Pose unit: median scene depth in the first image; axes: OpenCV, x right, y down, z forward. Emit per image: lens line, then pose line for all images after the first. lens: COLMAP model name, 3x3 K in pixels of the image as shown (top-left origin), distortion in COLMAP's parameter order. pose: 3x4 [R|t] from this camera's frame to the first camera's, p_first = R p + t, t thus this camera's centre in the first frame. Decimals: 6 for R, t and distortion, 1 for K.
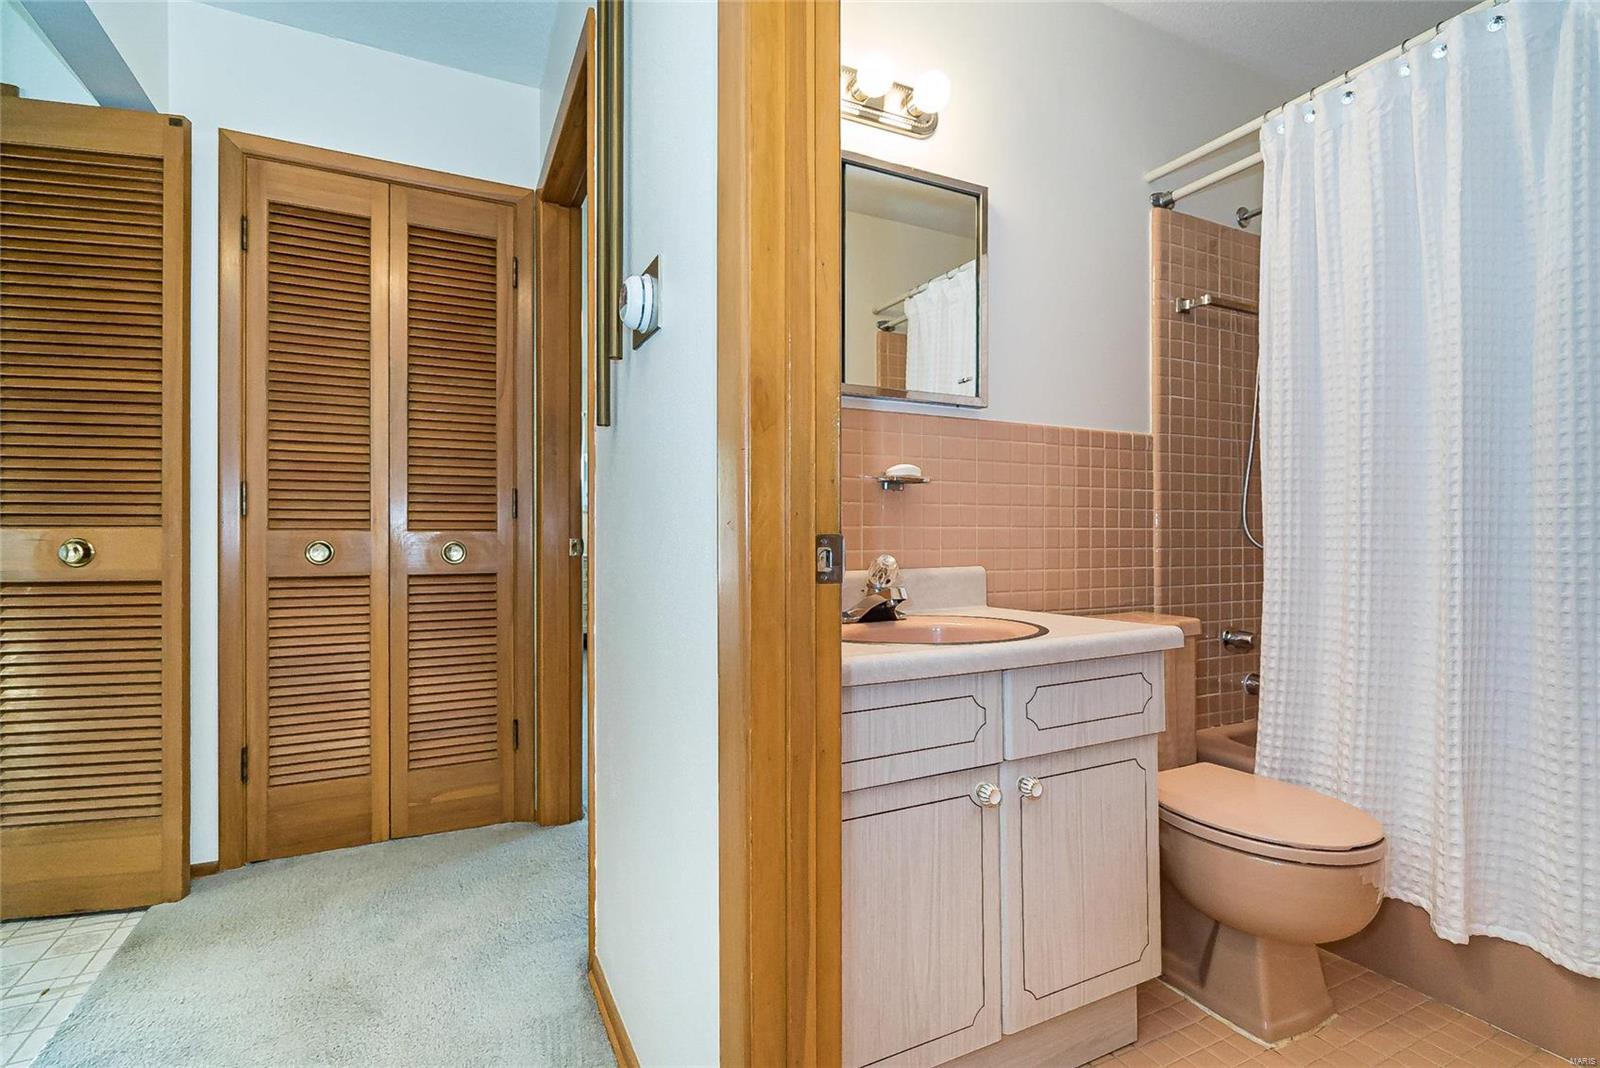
lens RADIAL K [[721.3, 0, 802.8], [0, 721.3, 533.8], [0, 0, 1]] dist [-0.000436, 0.000393]
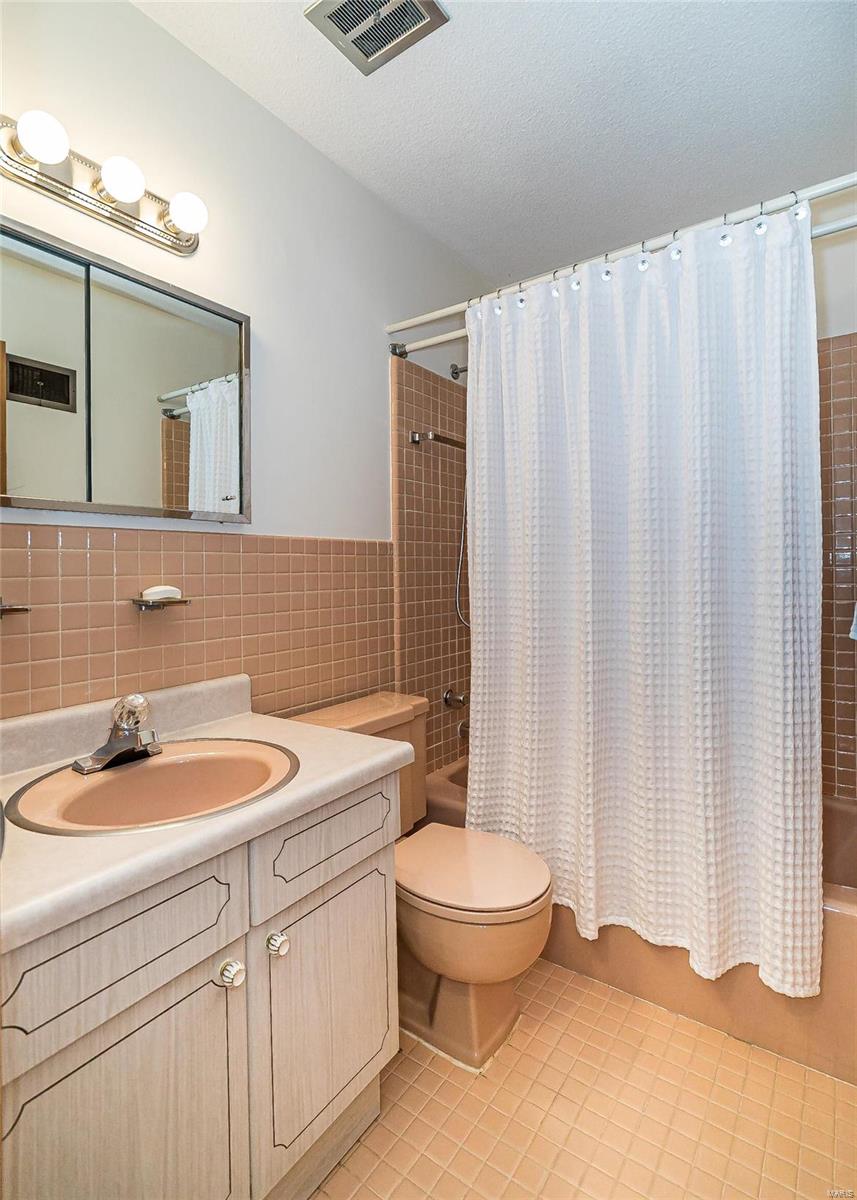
lens RADIAL K [[610.7, 0, 411.1], [0, 610.7, 594.8], [0, 0, 1]] dist [-0.030710, 0.041781]
pose [[0.889986, -0.012682, 0.455811, 0.056077], [0.008969, 0.999907, 0.010308, -0.079040], [-0.455900, -0.005086, 0.890017, 0.091617]]
